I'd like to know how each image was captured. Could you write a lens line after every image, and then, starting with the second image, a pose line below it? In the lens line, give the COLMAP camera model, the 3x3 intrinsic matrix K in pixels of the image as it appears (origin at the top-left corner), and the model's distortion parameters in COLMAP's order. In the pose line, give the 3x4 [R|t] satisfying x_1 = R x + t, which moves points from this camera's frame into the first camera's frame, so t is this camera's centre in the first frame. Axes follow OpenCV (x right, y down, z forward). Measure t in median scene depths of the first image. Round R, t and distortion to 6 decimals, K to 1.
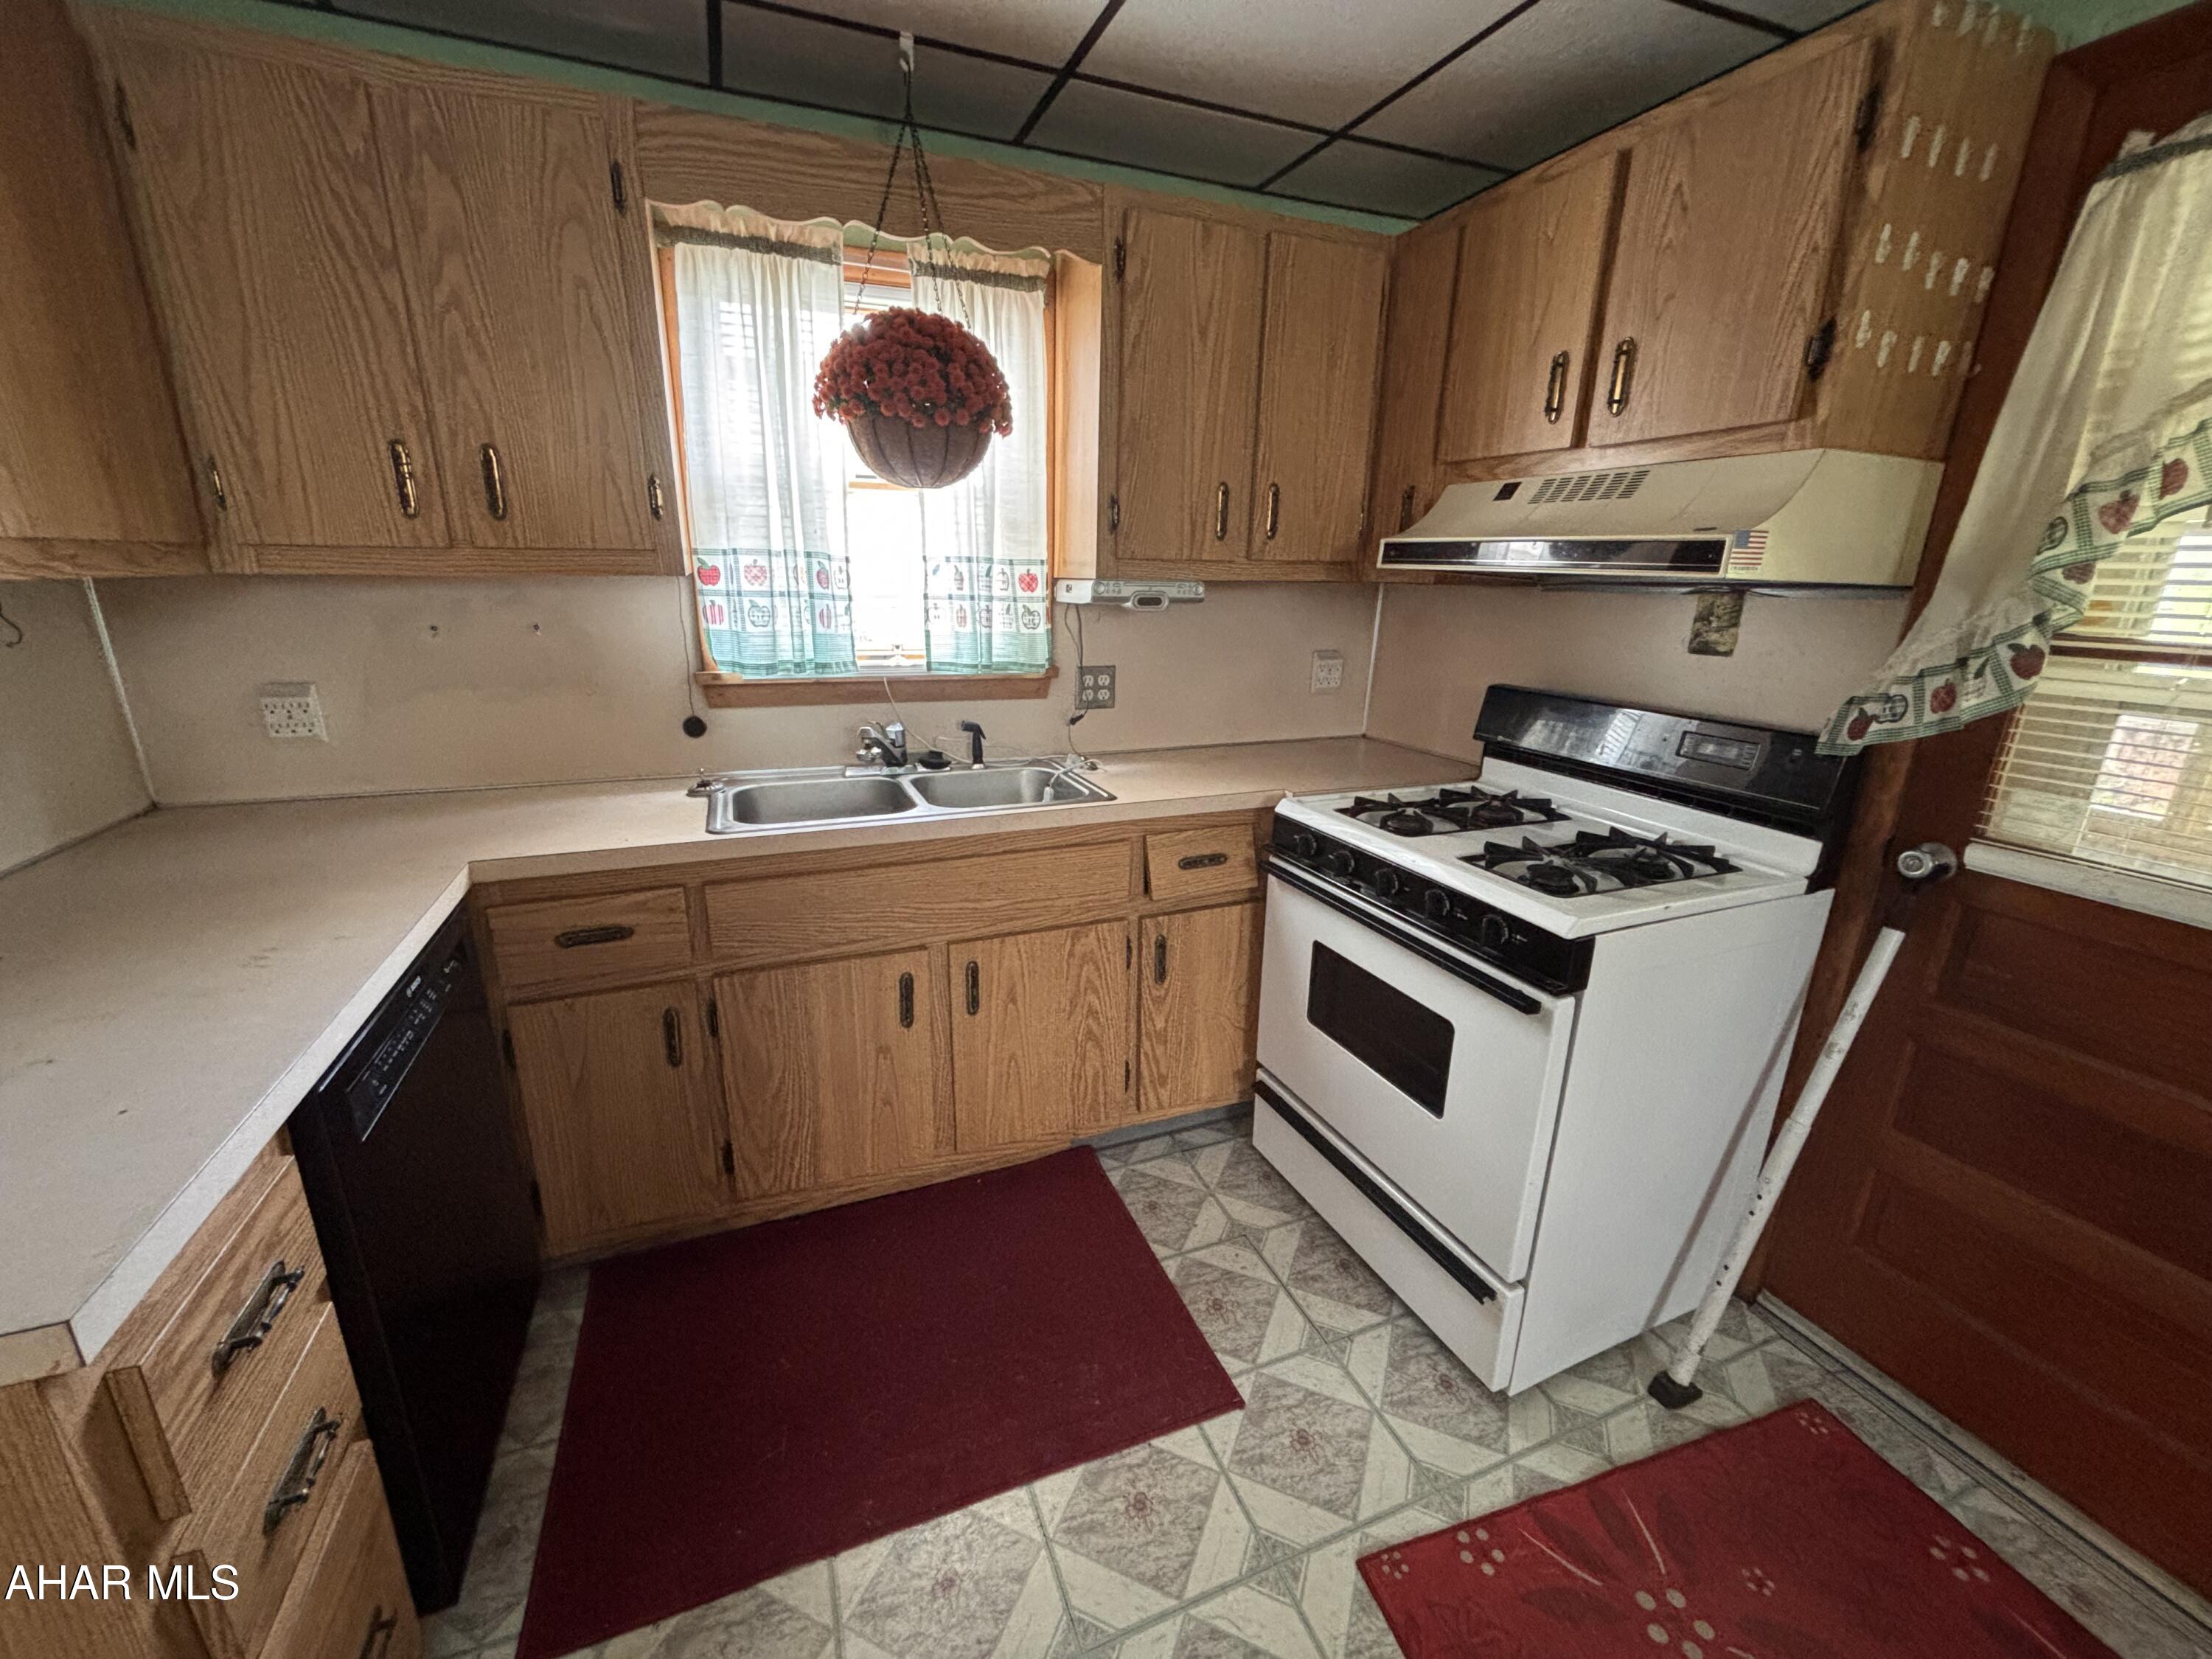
lens RADIAL K [[892.1, 0, 1101.5], [0, 892.1, 829.8], [0, 0, 1]] dist [-0.003566, 0.000059]
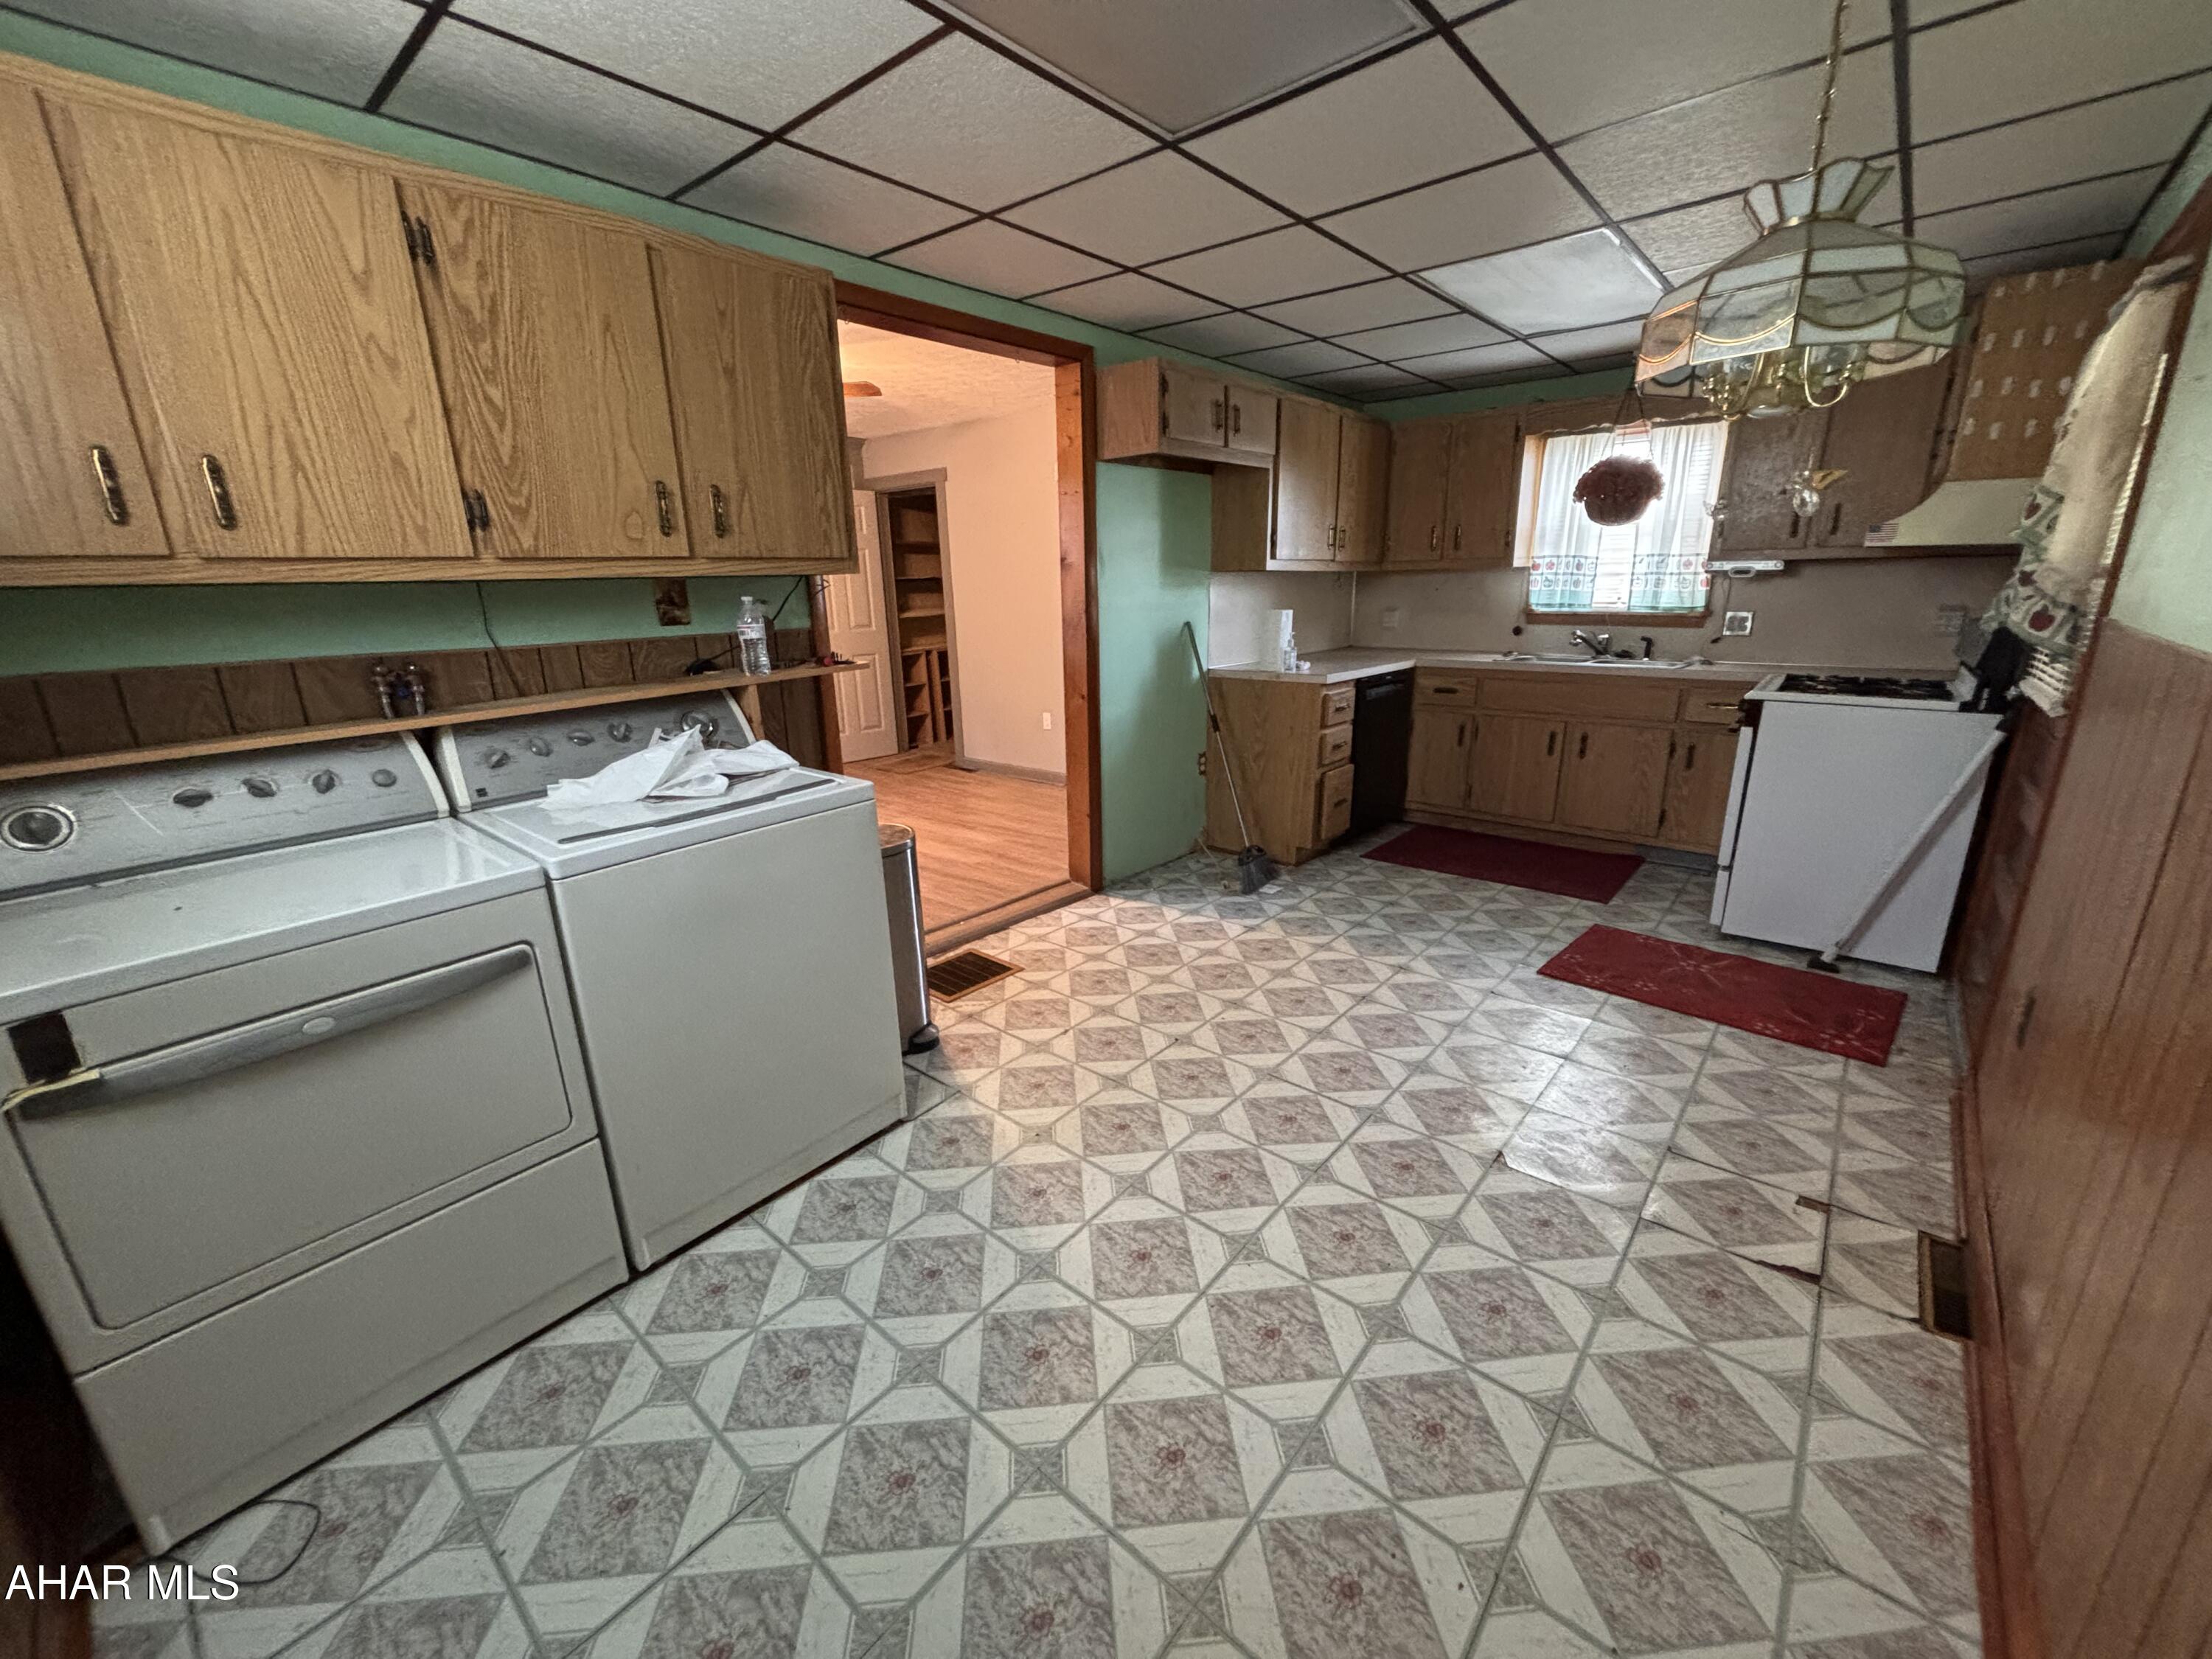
lens RADIAL K [[892.1, 0, 1100.0], [0, 892.1, 839.0], [0, 0, 1]] dist [-0.003566, 0.000059]
pose [[0.465623, 0.223014, -0.856423, 1.265561], [-0.231888, 0.964661, 0.125126, 0.406194], [0.854063, 0.140333, 0.500883, -1.137931]]
